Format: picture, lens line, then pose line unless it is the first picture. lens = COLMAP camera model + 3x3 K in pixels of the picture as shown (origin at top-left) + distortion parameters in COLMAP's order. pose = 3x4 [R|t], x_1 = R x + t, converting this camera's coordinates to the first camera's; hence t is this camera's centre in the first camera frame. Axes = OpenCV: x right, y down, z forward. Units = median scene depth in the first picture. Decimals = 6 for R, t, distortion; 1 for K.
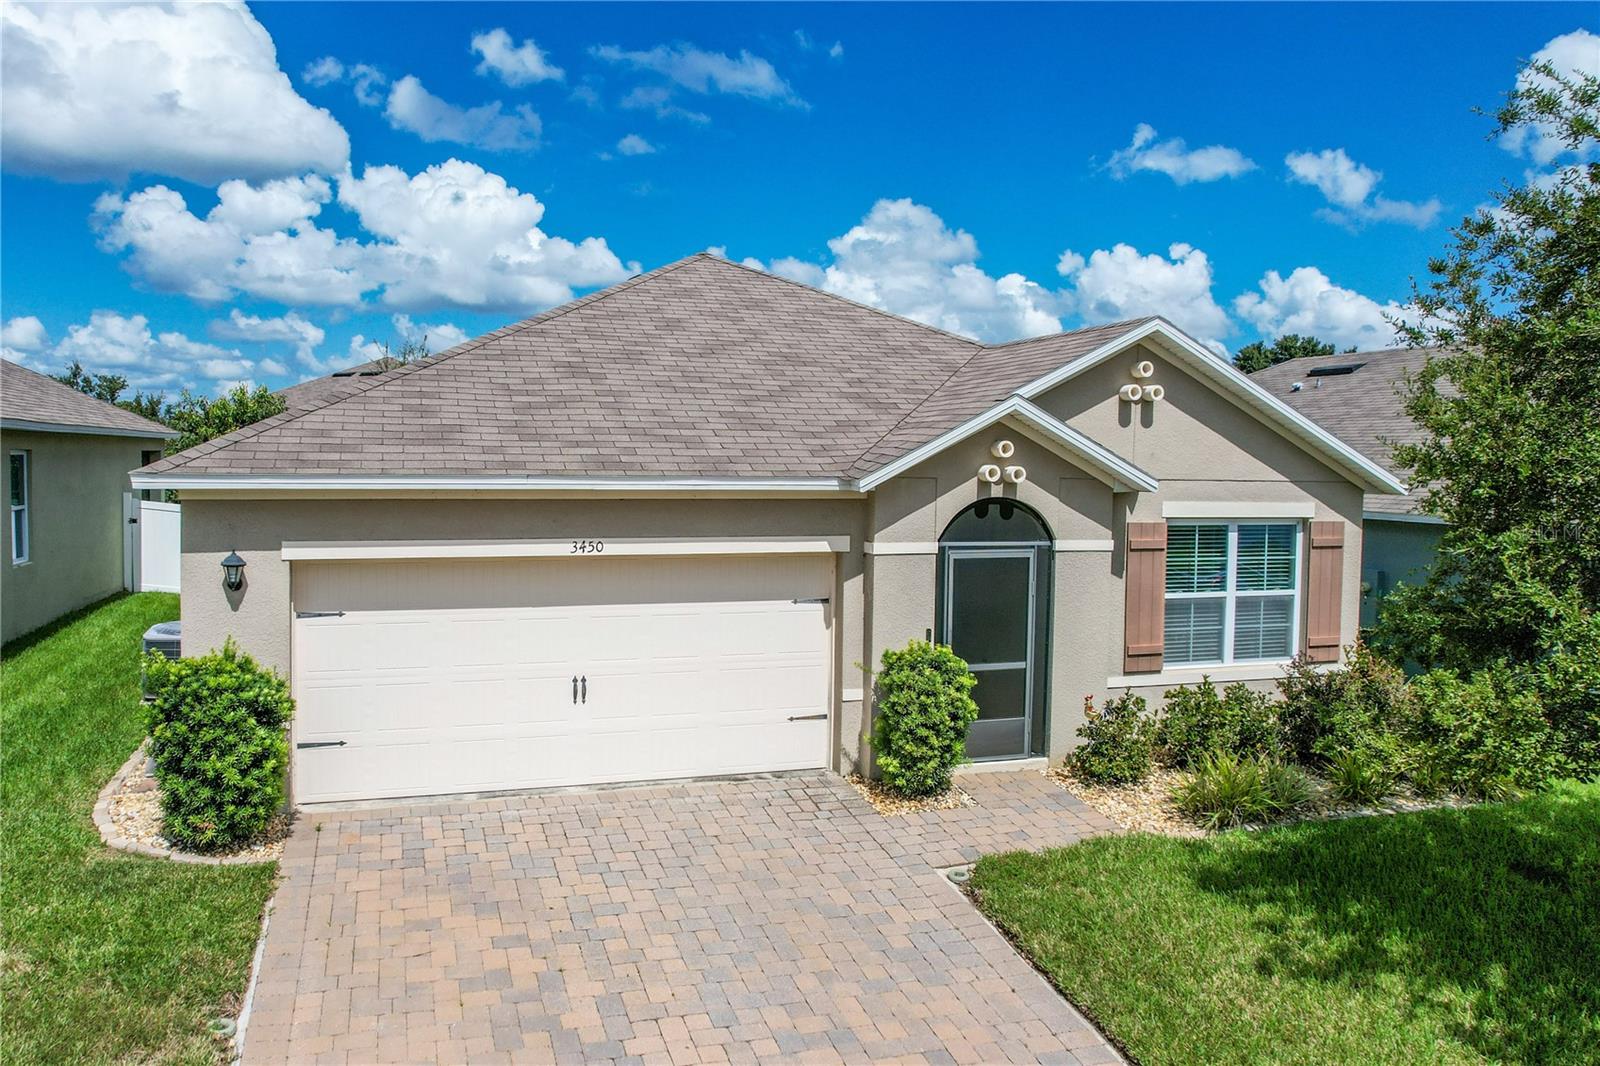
lens RADIAL K [[1151.7, 0, 711.4], [0, 1151.7, 530.9], [0, 0, 1]] dist [-0.065523, 0.055012]
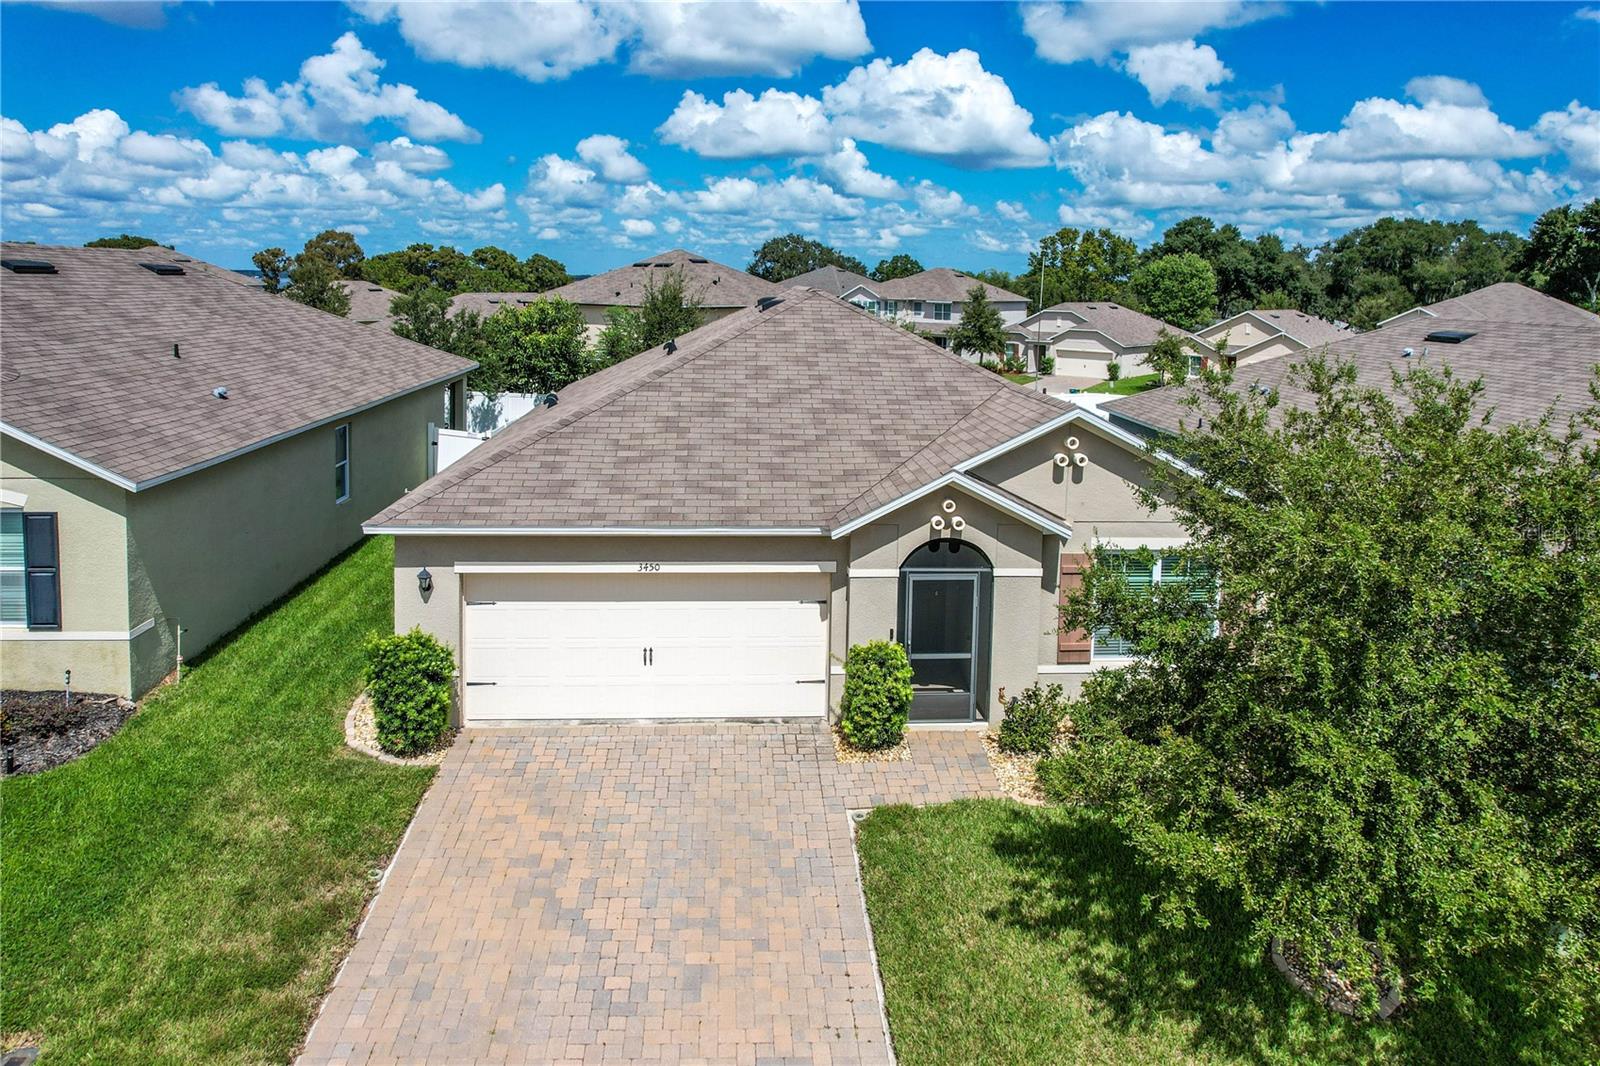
lens RADIAL K [[1101.1, 0, 802.3], [0, 1101.1, 374.5], [0, 0, 1]] dist [-0.041111, 0.027884]
pose [[0.977230, 0.029346, -0.210143, 0.390757], [-0.023474, 0.999263, 0.030384, -0.291952], [0.210879, -0.024759, 0.977199, -0.369113]]
